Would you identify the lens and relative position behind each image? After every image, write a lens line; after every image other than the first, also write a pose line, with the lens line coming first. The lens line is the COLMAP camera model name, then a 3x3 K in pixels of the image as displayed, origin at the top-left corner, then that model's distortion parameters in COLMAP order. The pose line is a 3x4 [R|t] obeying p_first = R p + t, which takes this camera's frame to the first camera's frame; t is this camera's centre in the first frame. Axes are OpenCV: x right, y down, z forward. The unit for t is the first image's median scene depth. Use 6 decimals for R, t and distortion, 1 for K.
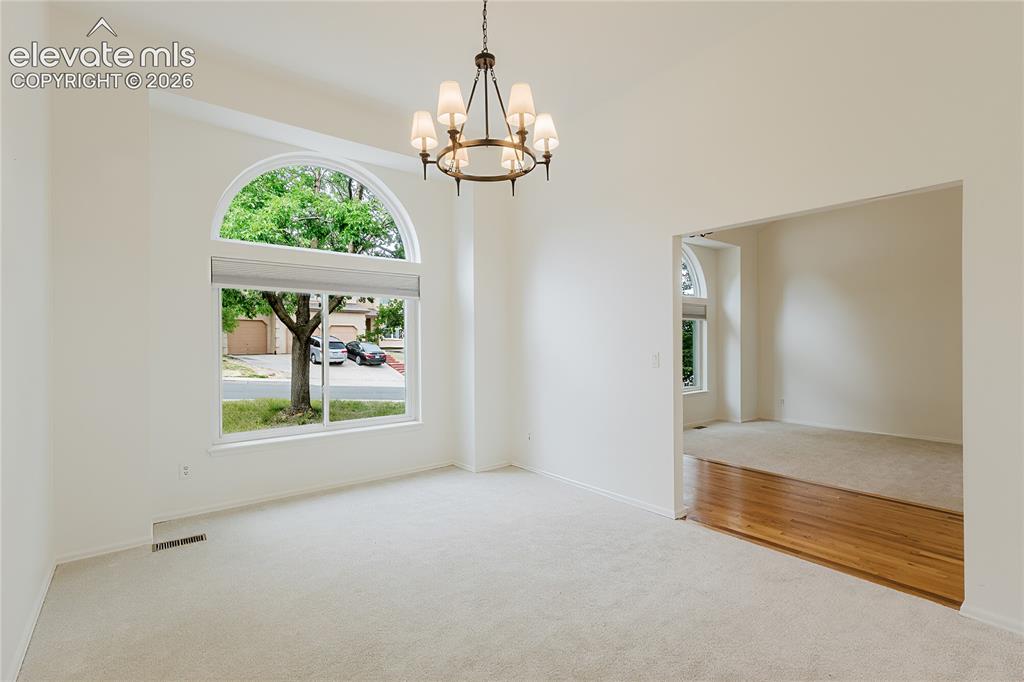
lens RADIAL K [[467.5, 0, 511.8], [0, 467.5, 341.5], [0, 0, 1]] dist [-0.001577, -0.000167]
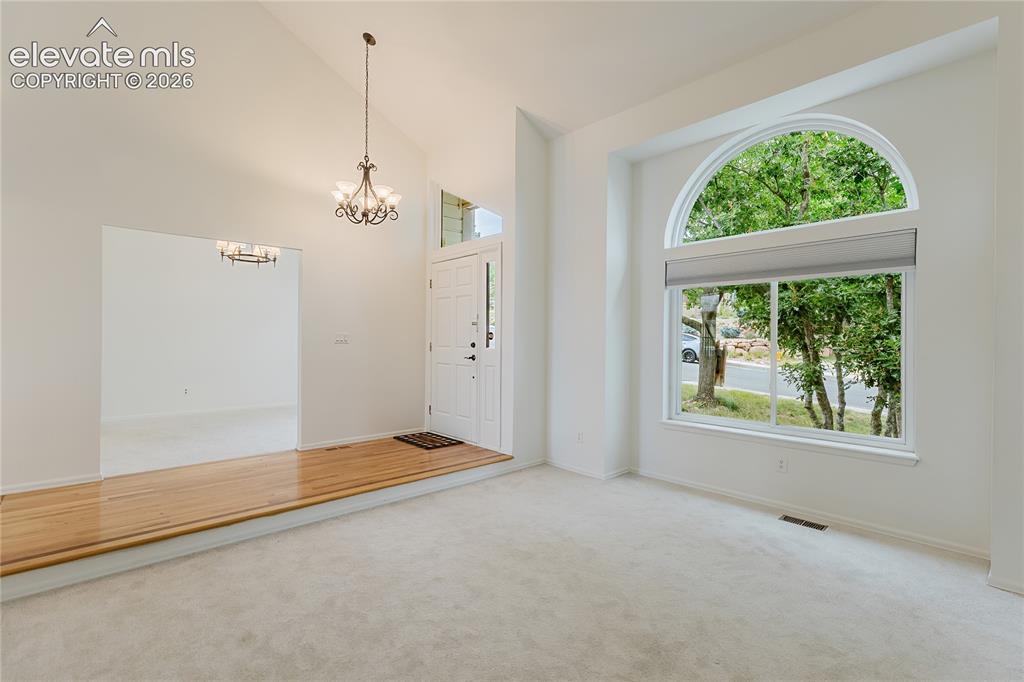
lens RADIAL K [[467.5, 0, 511.8], [0, 467.5, 340.1], [0, 0, 1]] dist [-0.001577, -0.000167]
pose [[0.070276, 0.010177, -0.997476, 0.477317], [0.001489, 0.999946, 0.010307, -0.002234], [0.997526, -0.002209, 0.070257, 0.492506]]
